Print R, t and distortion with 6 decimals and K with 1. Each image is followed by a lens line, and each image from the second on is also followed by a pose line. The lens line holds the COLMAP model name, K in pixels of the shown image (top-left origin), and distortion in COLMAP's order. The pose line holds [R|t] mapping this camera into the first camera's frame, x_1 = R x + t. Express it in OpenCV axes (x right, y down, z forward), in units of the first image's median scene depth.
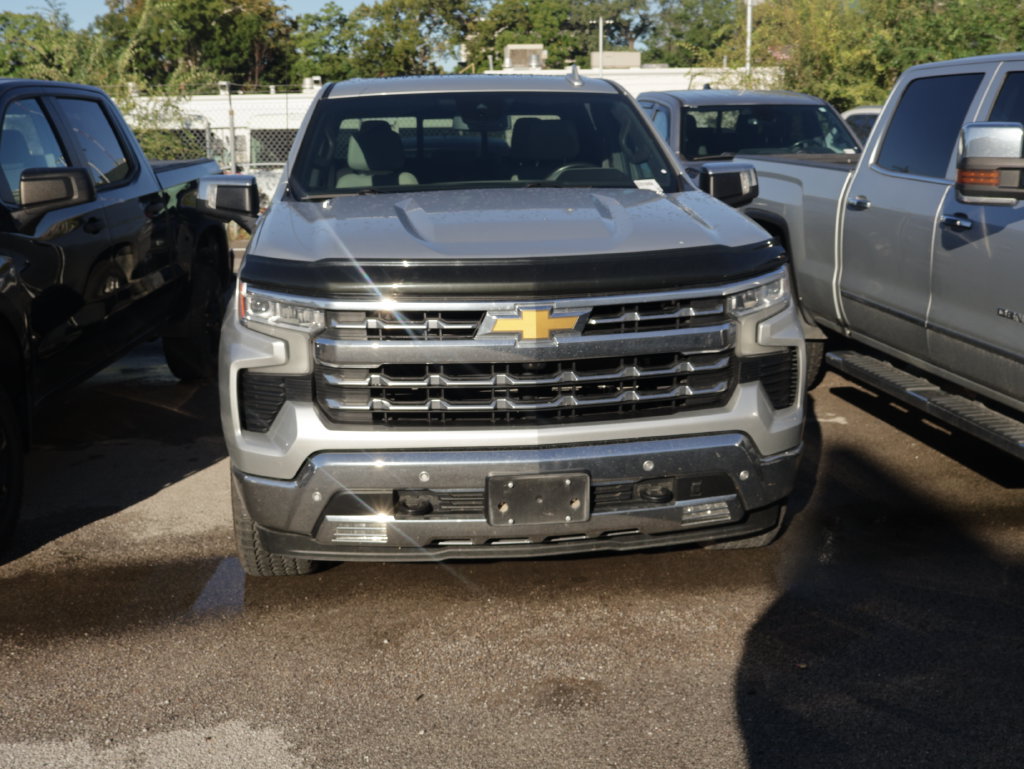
lens RADIAL K [[1210.0, 0, 513.9], [0, 1210.0, 383.8], [0, 0, 1]] dist [-0.004604, 0.000000]
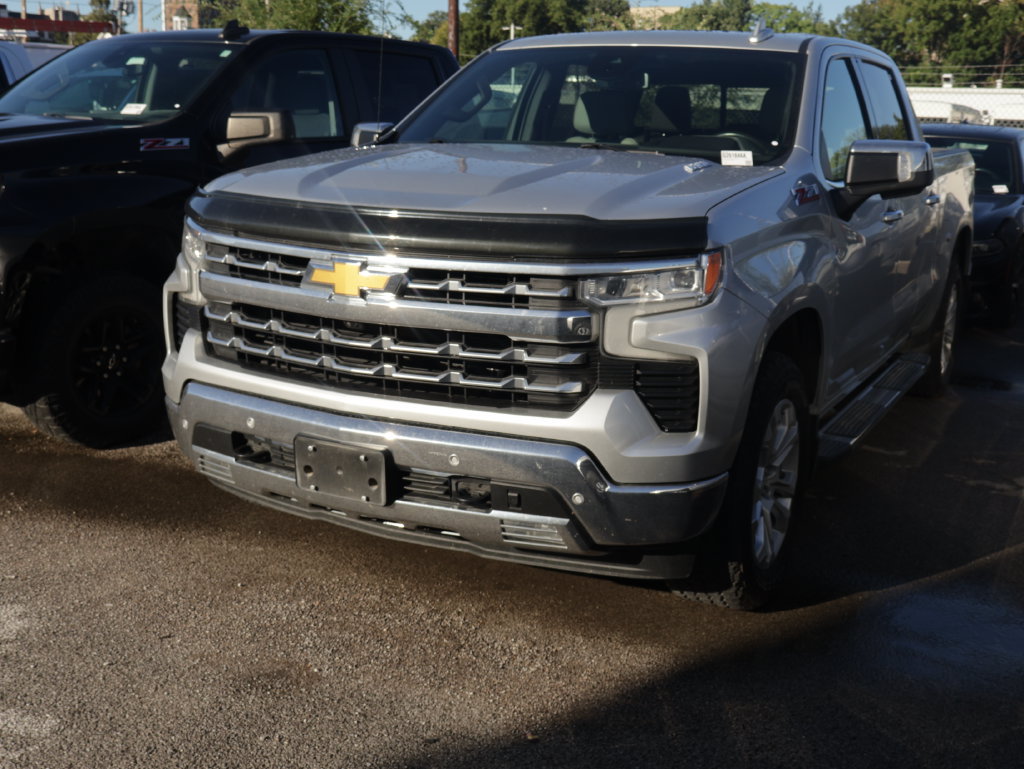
lens RADIAL K [[1210.0, 0, 507.1], [0, 1210.0, 384.2], [0, 0, 1]] dist [-0.004604, 0.000000]
pose [[0.825160, 0.166491, -0.539807, 0.406817], [-0.163309, 0.985086, 0.054189, -0.026178], [0.540778, 0.043440, 0.840043, 0.197933]]
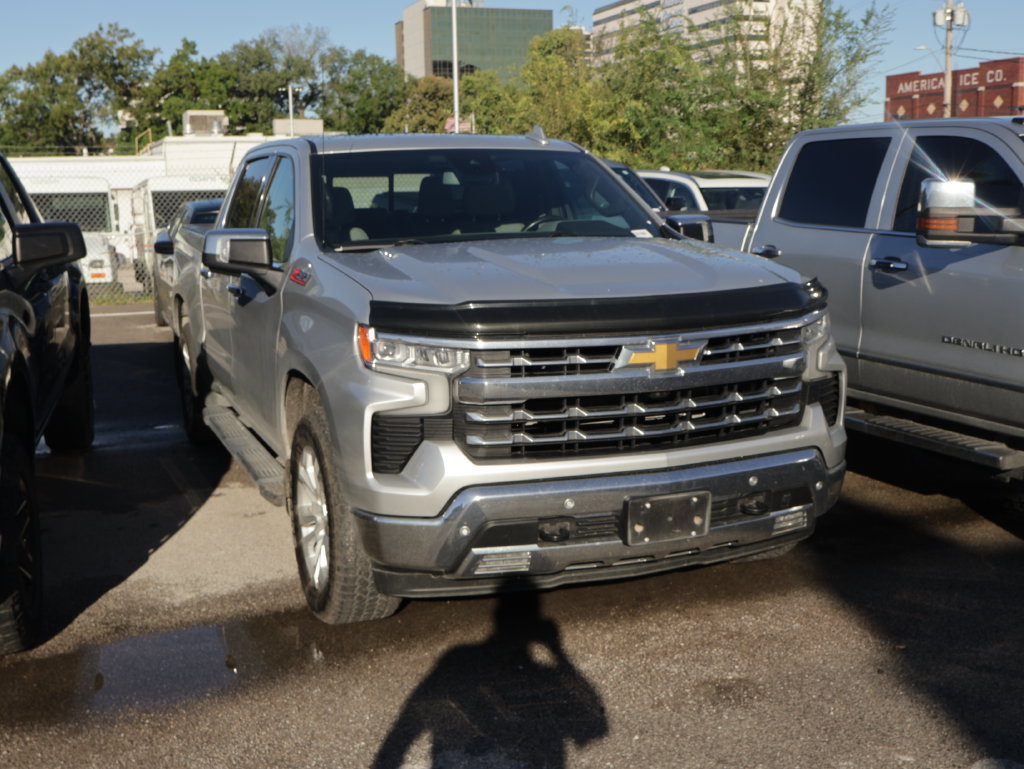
lens RADIAL K [[1210.0, 0, 510.9], [0, 1210.0, 391.7], [0, 0, 1]] dist [-0.004604, 0.000000]
pose [[0.963510, -0.043623, 0.264092, -0.265613], [0.056186, 0.997611, -0.040201, 0.012325], [-0.261707, 0.053573, 0.963659, -0.009023]]
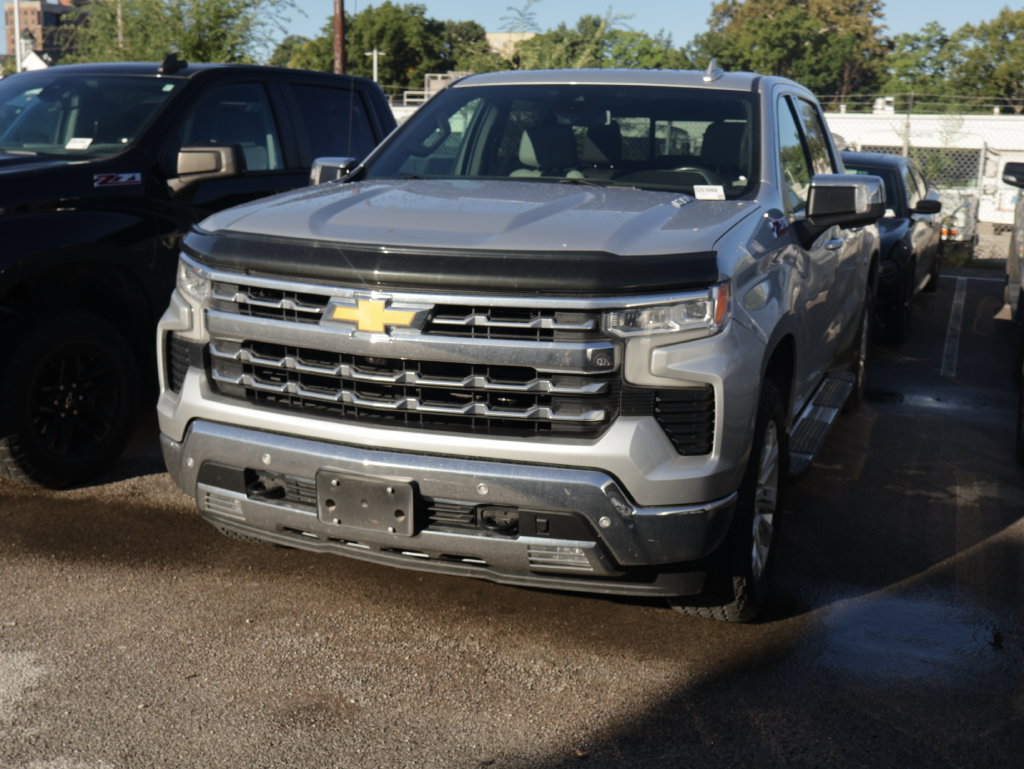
lens RADIAL K [[1210.0, 0, 507.7], [0, 1210.0, 381.3], [0, 0, 1]] dist [-0.004604, 0.000000]
pose [[0.885350, 0.133602, -0.445314, 0.348538], [-0.141361, 0.989830, 0.015919, -0.018797], [0.442912, 0.048857, 0.895233, 0.139520]]
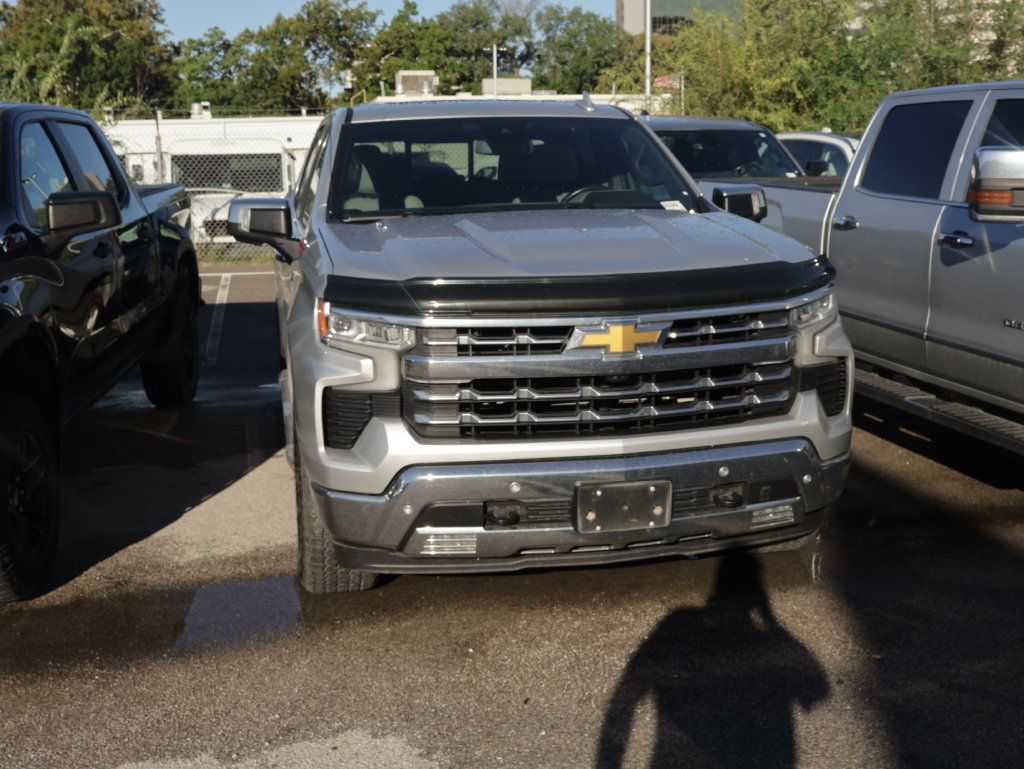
lens RADIAL K [[1210.0, 0, 513.2], [0, 1210.0, 383.2], [0, 0, 1]] dist [-0.004604, 0.000000]
pose [[0.995520, -0.018401, 0.092745, -0.113048], [0.020343, 0.999592, -0.020033, 0.005712], [-0.092339, 0.021830, 0.995488, -0.019725]]
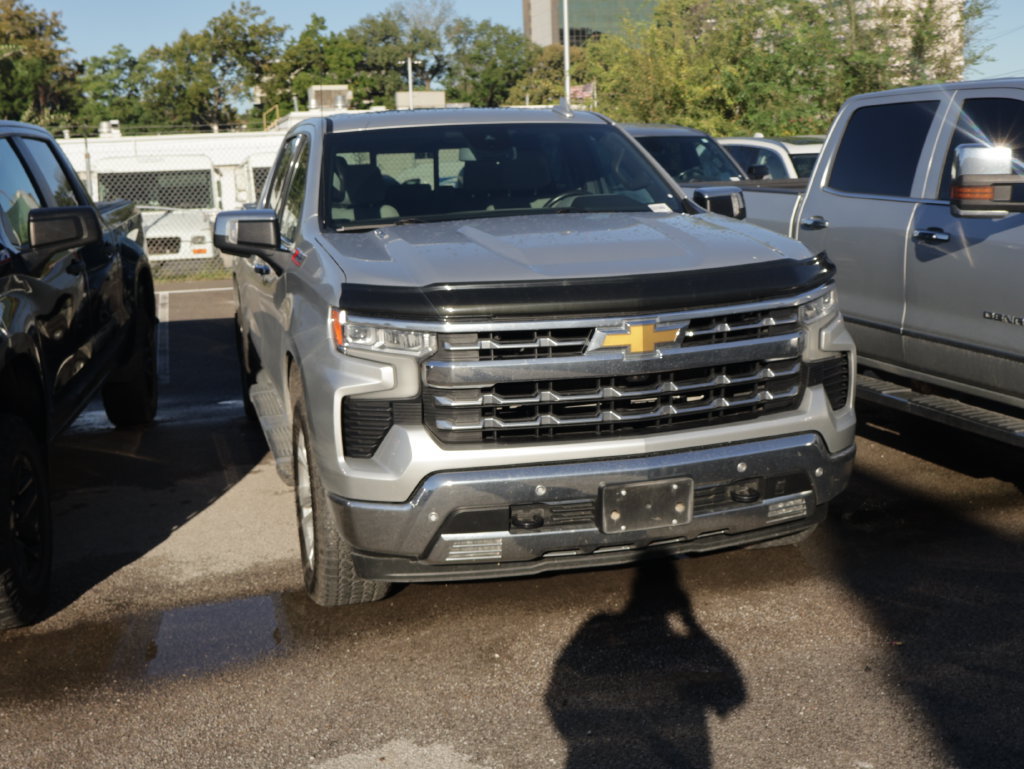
lens RADIAL K [[1210.0, 0, 509.8], [0, 1210.0, 385.7], [0, 0, 1]] dist [-0.004604, 0.000000]
pose [[0.986301, -0.048491, 0.157668, -0.172072], [0.053190, 0.998253, -0.025720, 0.008608], [-0.156145, 0.033754, 0.987157, -0.012742]]
